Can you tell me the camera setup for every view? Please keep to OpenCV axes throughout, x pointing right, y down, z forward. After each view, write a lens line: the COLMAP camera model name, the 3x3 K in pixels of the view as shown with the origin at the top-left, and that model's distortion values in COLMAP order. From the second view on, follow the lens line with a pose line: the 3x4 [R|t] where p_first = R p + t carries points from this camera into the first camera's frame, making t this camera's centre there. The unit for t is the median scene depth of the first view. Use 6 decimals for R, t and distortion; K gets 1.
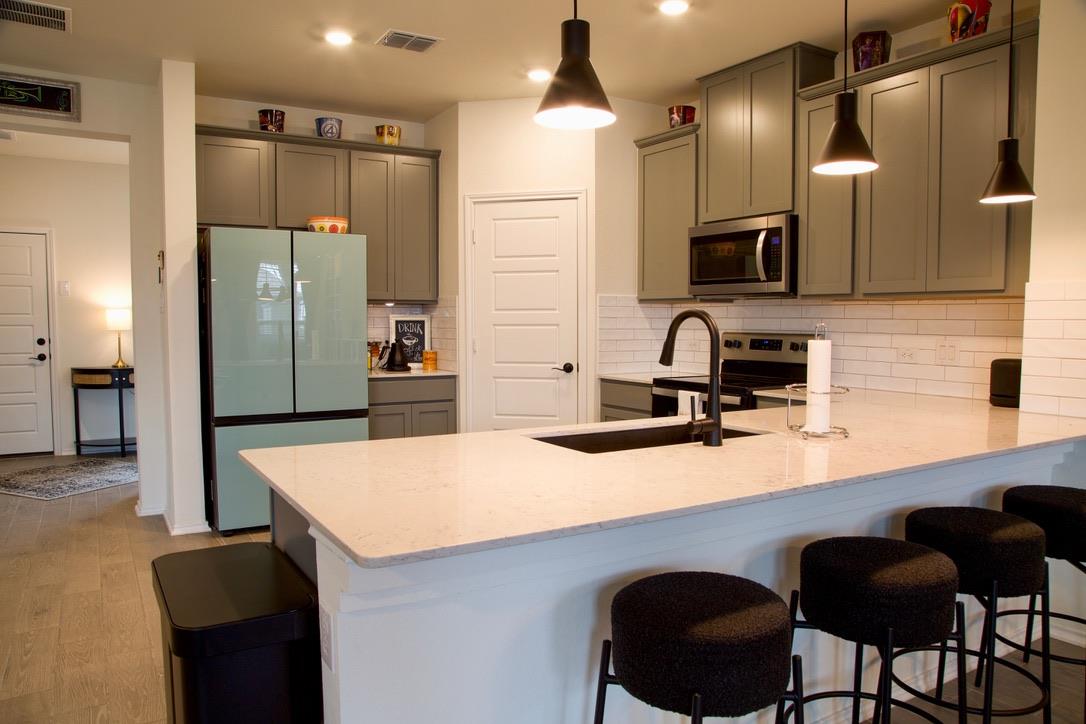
lens RADIAL K [[745.3, 0, 545.1], [0, 745.3, 368.1], [0, 0, 1]] dist [-0.119846, 0.090663]
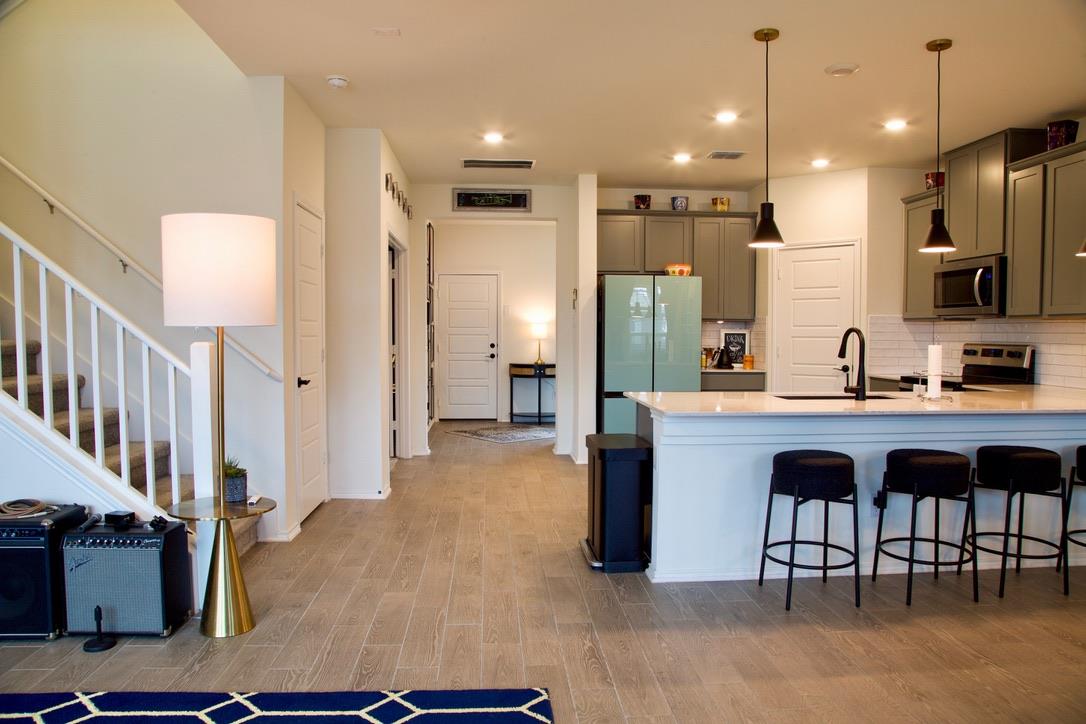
lens RADIAL K [[745.3, 0, 545.1], [0, 745.3, 368.1], [0, 0, 1]] dist [-0.119846, 0.090663]
pose [[0.884801, 0.024004, -0.465351, 0.169965], [-0.031982, 0.999446, -0.009254, 0.029035], [0.464871, 0.023071, 0.885078, -0.451556]]
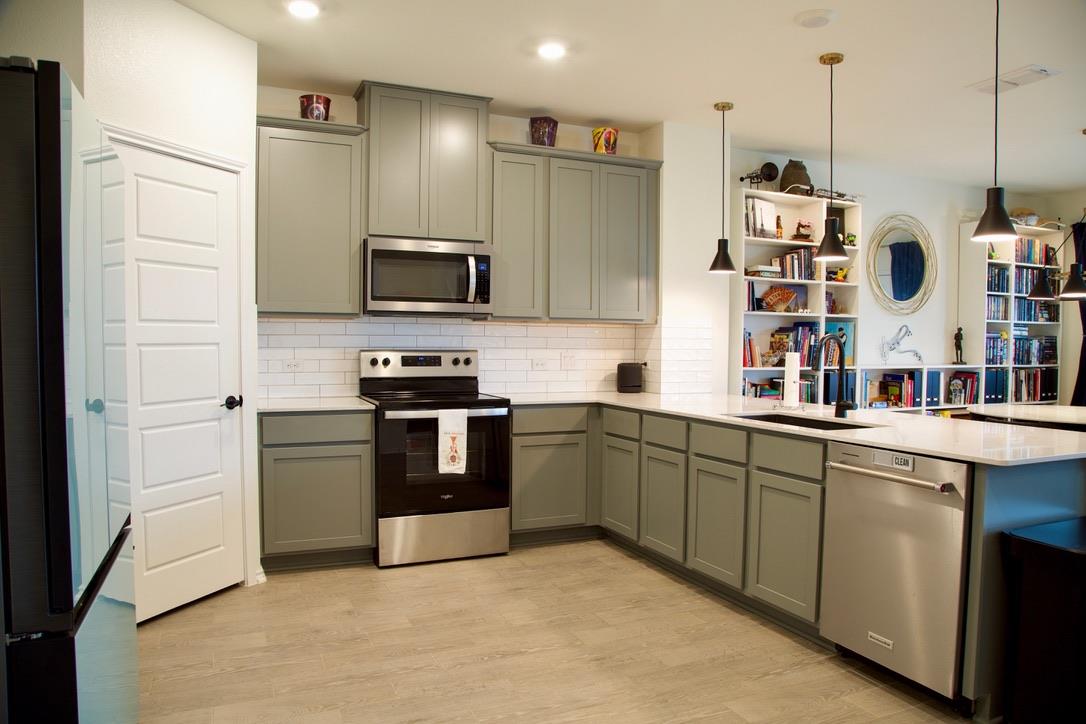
lens RADIAL K [[745.3, 0, 545.1], [0, 745.3, 368.1], [0, 0, 1]] dist [-0.119846, 0.090663]
pose [[0.149674, -0.038343, 0.987992, -0.632816], [0.057613, 0.997888, 0.029999, -0.038242], [-0.987055, 0.052431, 0.151567, 0.589340]]
